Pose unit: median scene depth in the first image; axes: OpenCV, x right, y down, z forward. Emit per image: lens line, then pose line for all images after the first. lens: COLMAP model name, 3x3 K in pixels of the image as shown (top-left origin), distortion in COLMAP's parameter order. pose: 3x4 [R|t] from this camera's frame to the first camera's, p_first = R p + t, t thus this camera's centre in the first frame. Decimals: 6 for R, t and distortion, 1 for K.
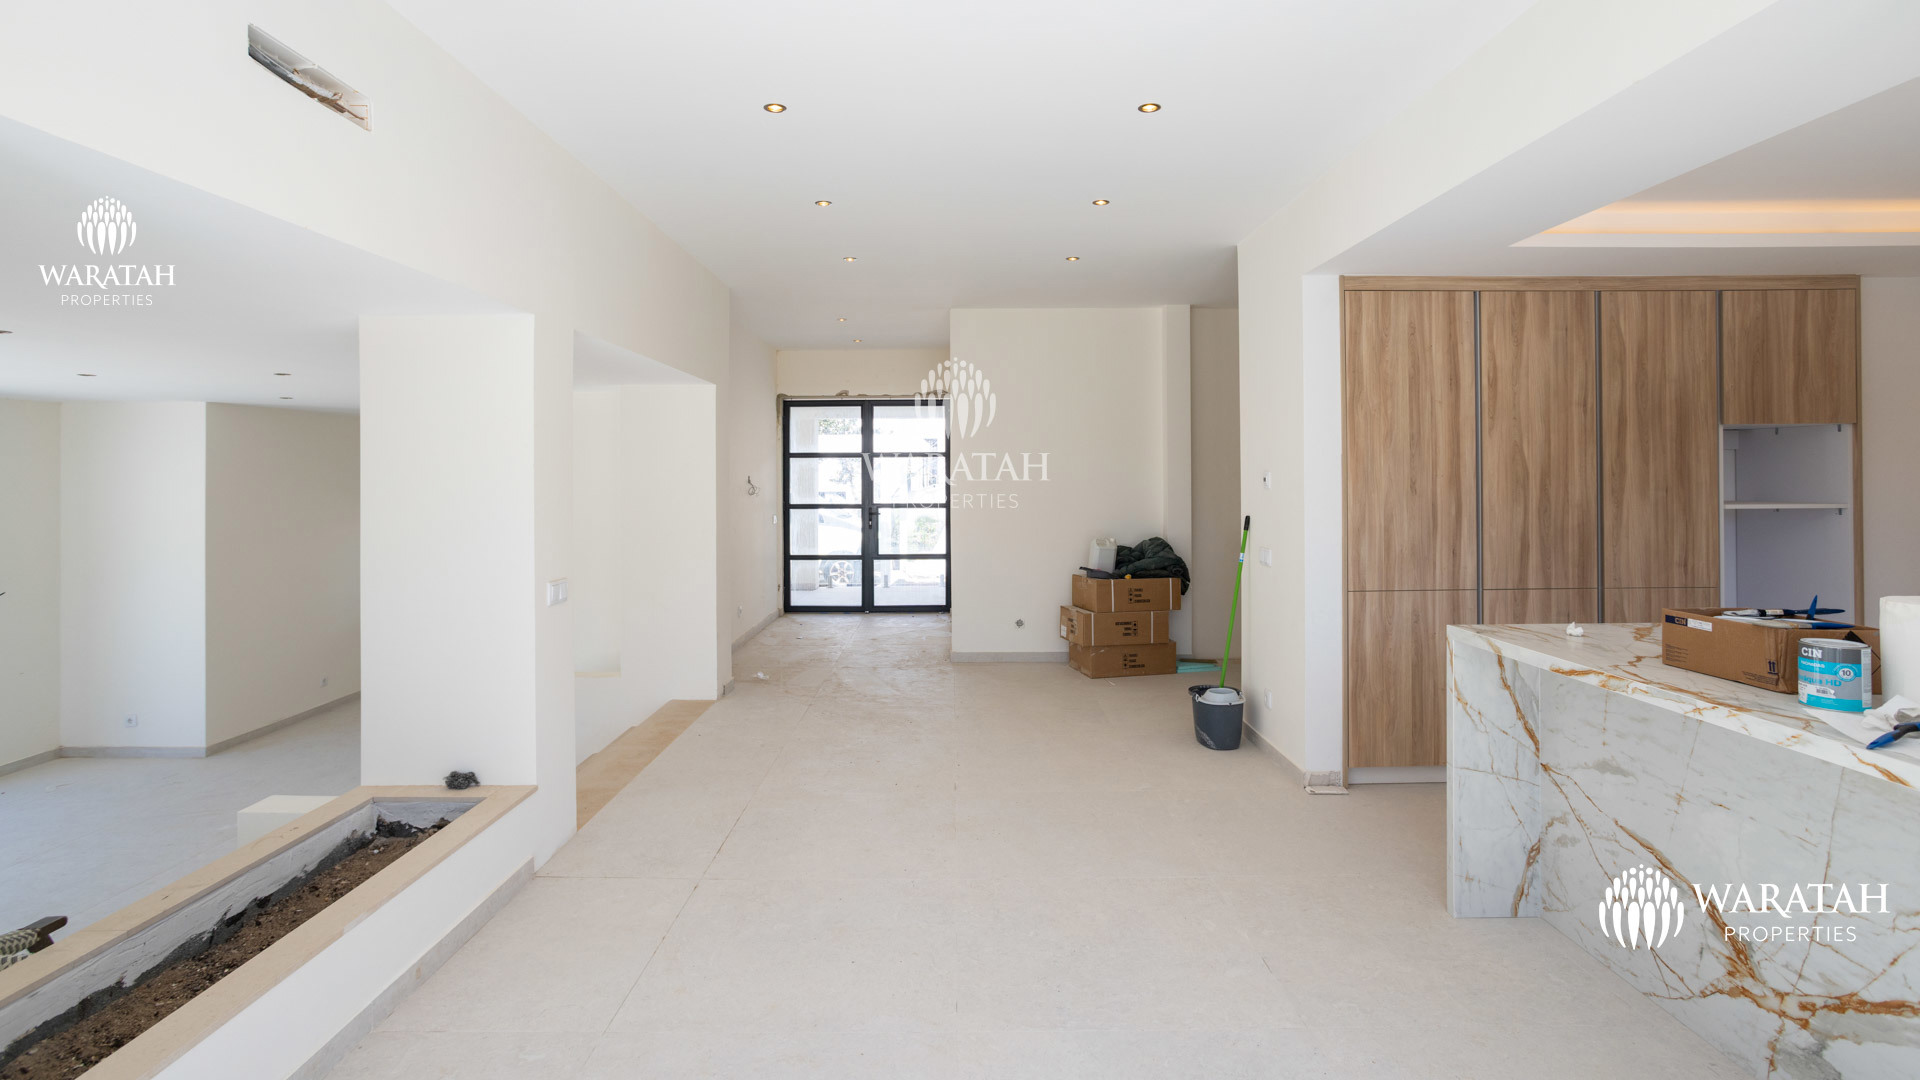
lens RADIAL K [[914.2, 0, 956.7], [0, 914.2, 503.4], [0, 0, 1]] dist [-0.049512, 0.023111]
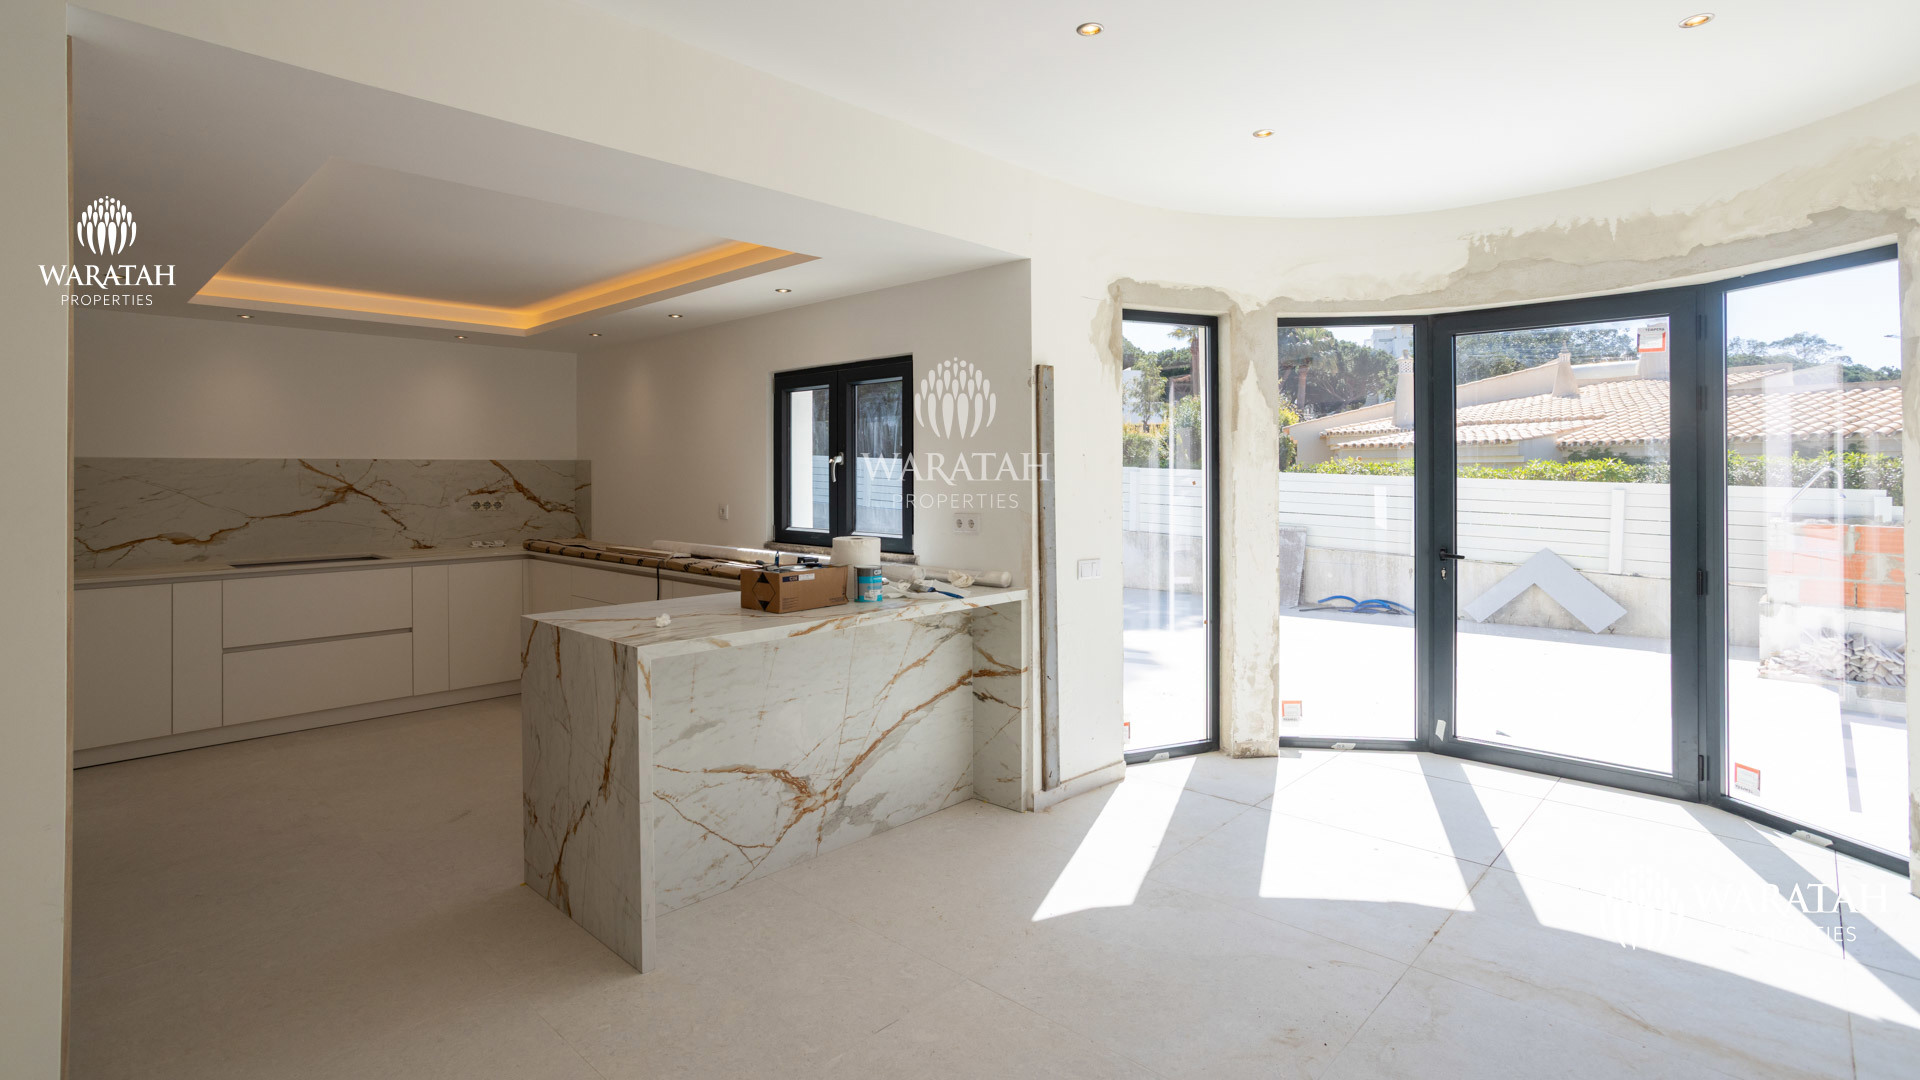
lens RADIAL K [[914.2, 0, 956.7], [0, 914.2, 503.4], [0, 0, 1]] dist [-0.049512, 0.023111]
pose [[-0.724702, -0.018040, 0.688826, -0.374972], [0.024677, 0.998337, 0.052108, -0.055919], [-0.688620, 0.054761, -0.723052, 1.926643]]
